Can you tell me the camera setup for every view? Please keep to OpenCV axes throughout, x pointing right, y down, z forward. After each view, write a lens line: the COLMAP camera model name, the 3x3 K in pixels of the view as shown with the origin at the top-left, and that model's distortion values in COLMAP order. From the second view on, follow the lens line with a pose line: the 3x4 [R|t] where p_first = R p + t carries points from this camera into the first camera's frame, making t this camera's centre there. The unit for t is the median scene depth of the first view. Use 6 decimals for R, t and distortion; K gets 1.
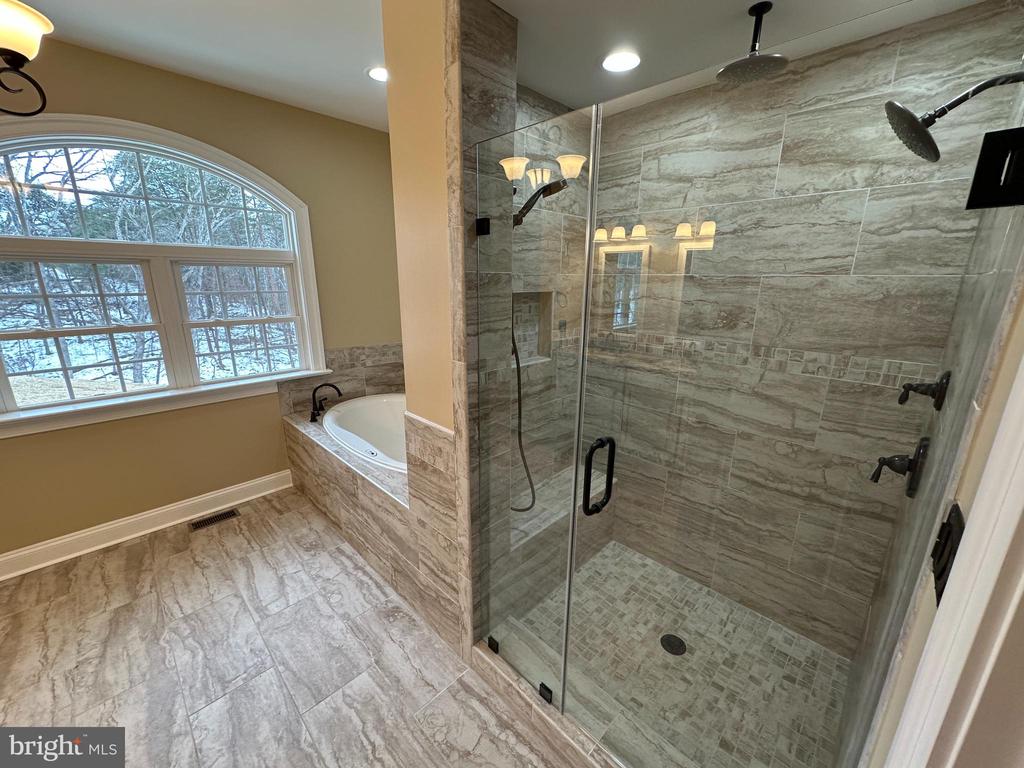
lens RADIAL K [[406.7, 0, 512.0], [0, 406.7, 384.0], [0, 0, 1]] dist [-0.001642, 0.000021]
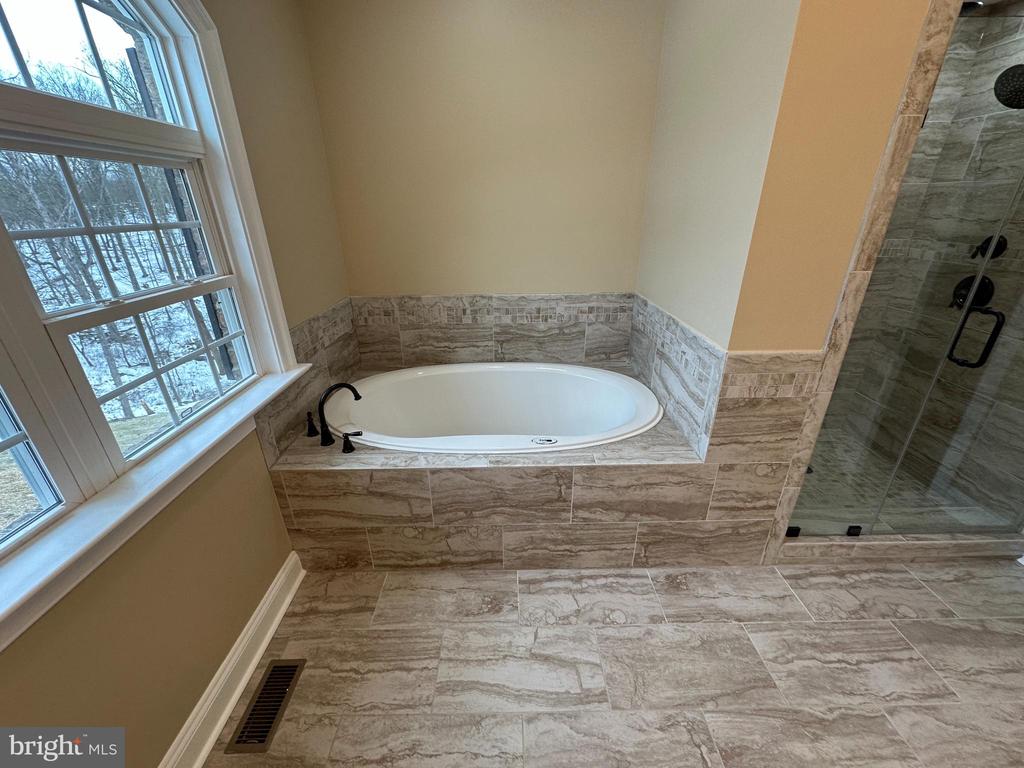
lens RADIAL K [[406.7, 0, 512.0], [0, 406.7, 384.0], [0, 0, 1]] dist [-0.001642, 0.000021]
pose [[0.703674, -0.299748, 0.644200, -1.145402], [0.198108, 0.953472, 0.227255, -0.148765], [-0.682346, -0.032292, 0.730316, 0.697147]]
